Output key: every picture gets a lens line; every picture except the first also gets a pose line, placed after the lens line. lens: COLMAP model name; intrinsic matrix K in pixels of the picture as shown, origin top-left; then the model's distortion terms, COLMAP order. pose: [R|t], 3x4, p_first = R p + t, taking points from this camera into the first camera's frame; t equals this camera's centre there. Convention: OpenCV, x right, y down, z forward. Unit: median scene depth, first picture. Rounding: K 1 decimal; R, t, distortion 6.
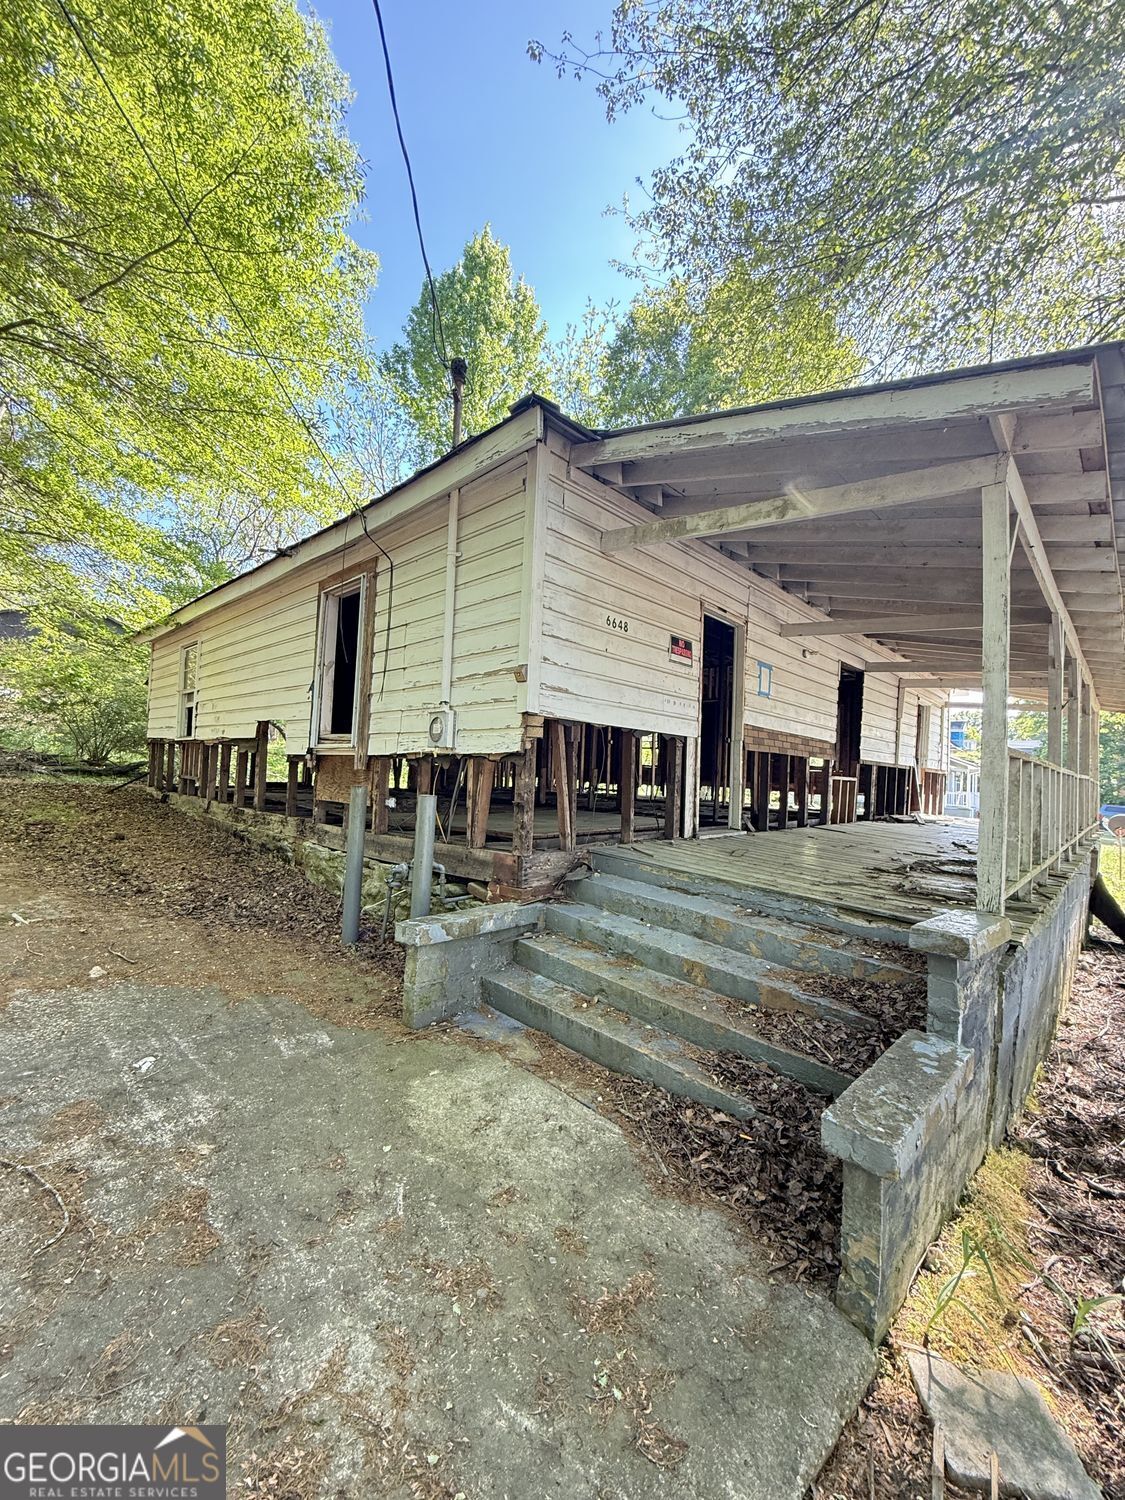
lens RADIAL K [[598.9, 0, 562.6], [0, 598.9, 748.0], [0, 0, 1]] dist [0.000911, 0.000266]
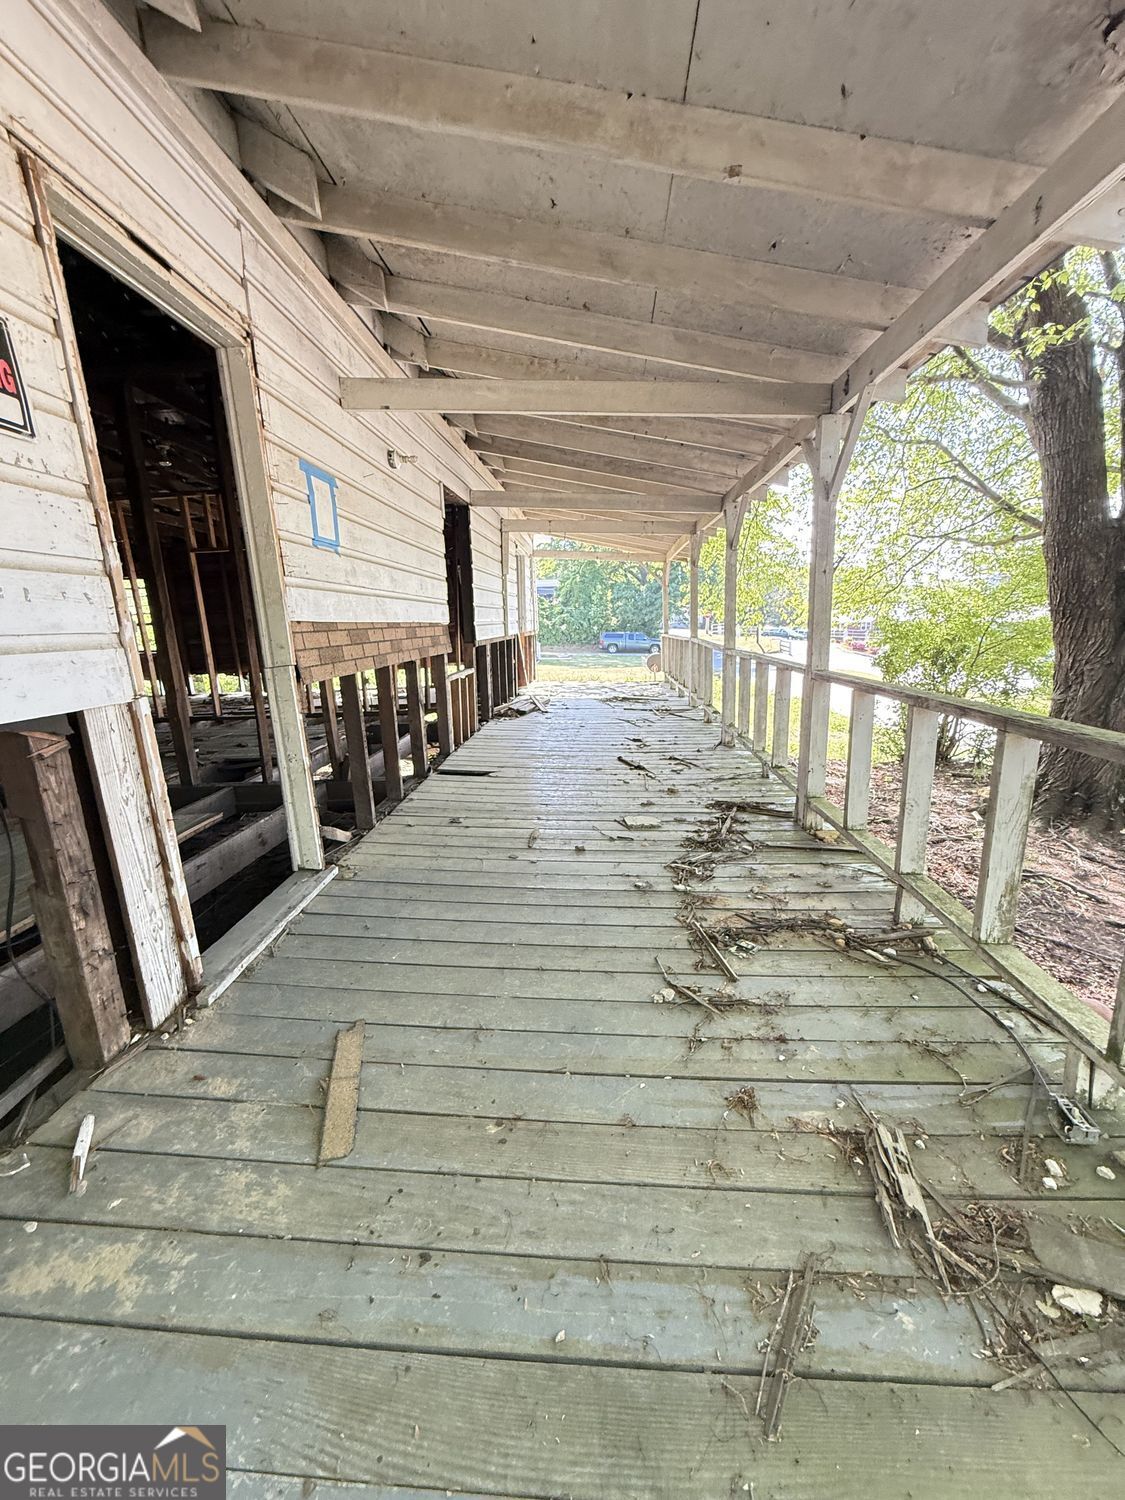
lens RADIAL K [[598.9, 0, 562.6], [0, 598.9, 748.0], [0, 0, 1]] dist [0.000911, 0.000266]
pose [[0.765223, -0.207747, 0.609324, 0.172824], [0.050605, 0.962982, 0.264773, -0.054200], [-0.641774, -0.171776, 0.747409, 0.544597]]
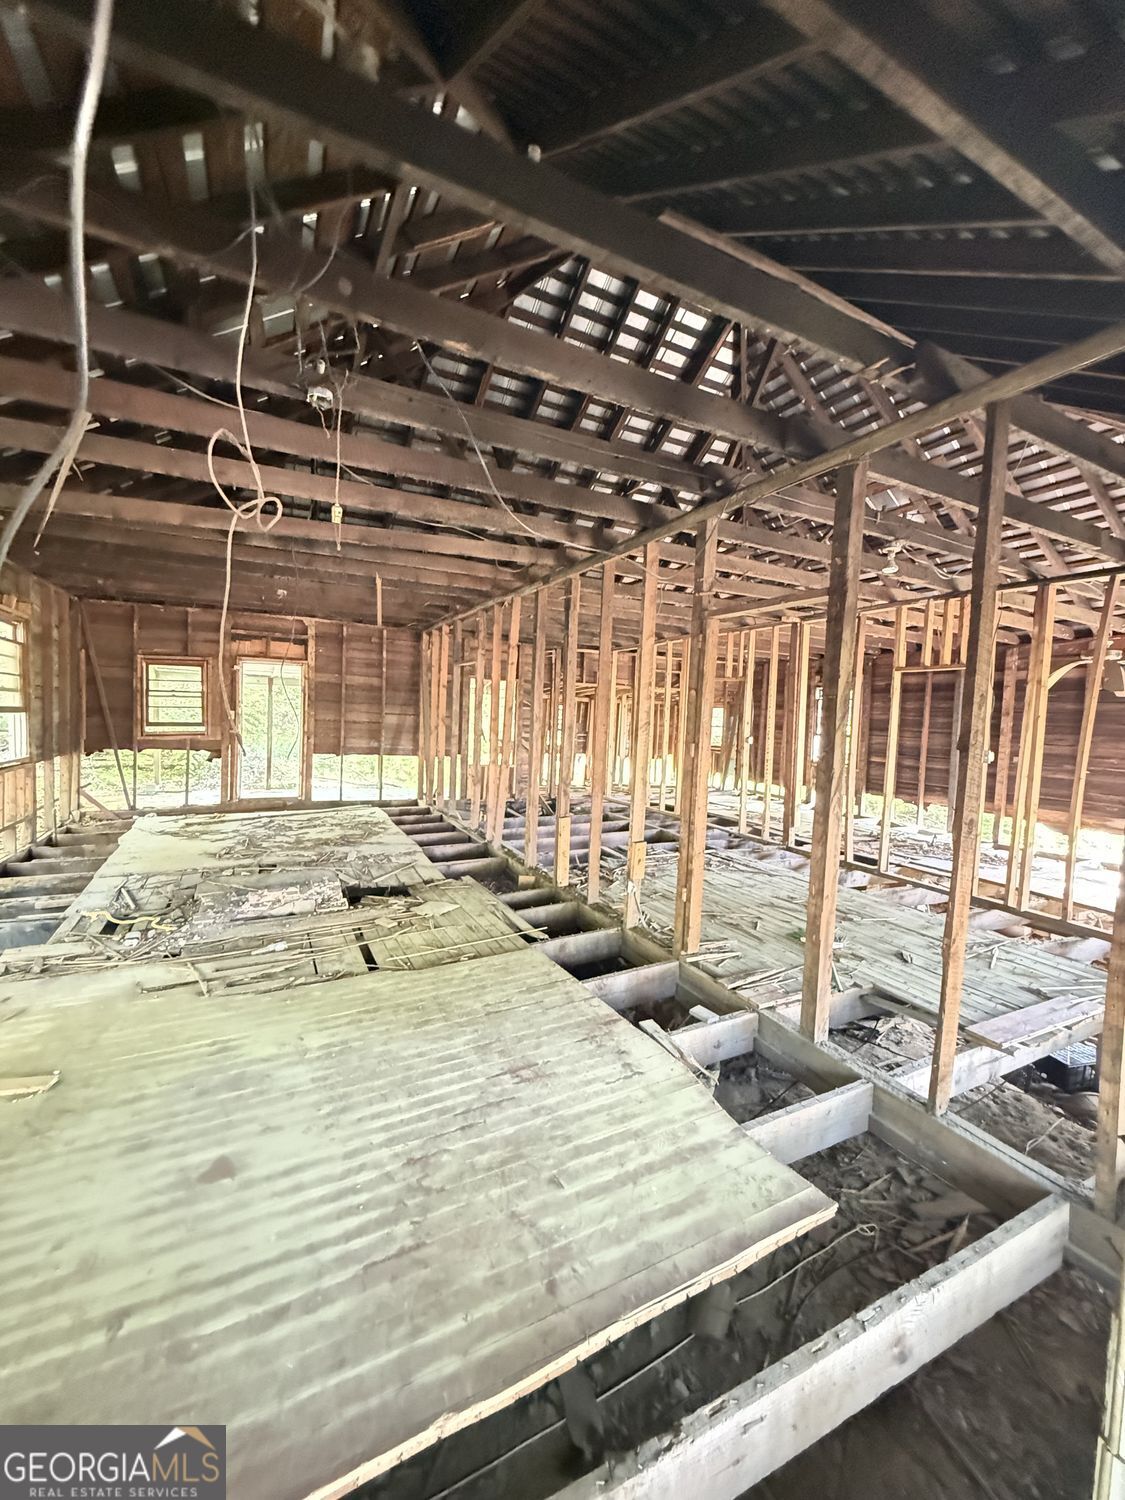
lens RADIAL K [[598.9, 0, 562.6], [0, 598.9, 748.0], [0, 0, 1]] dist [0.000911, 0.000266]
pose [[0.943192, 0.014021, -0.331952, 0.208729], [0.012468, 0.996912, 0.077532, -0.089140], [0.332014, -0.077266, 0.940104, 0.756216]]
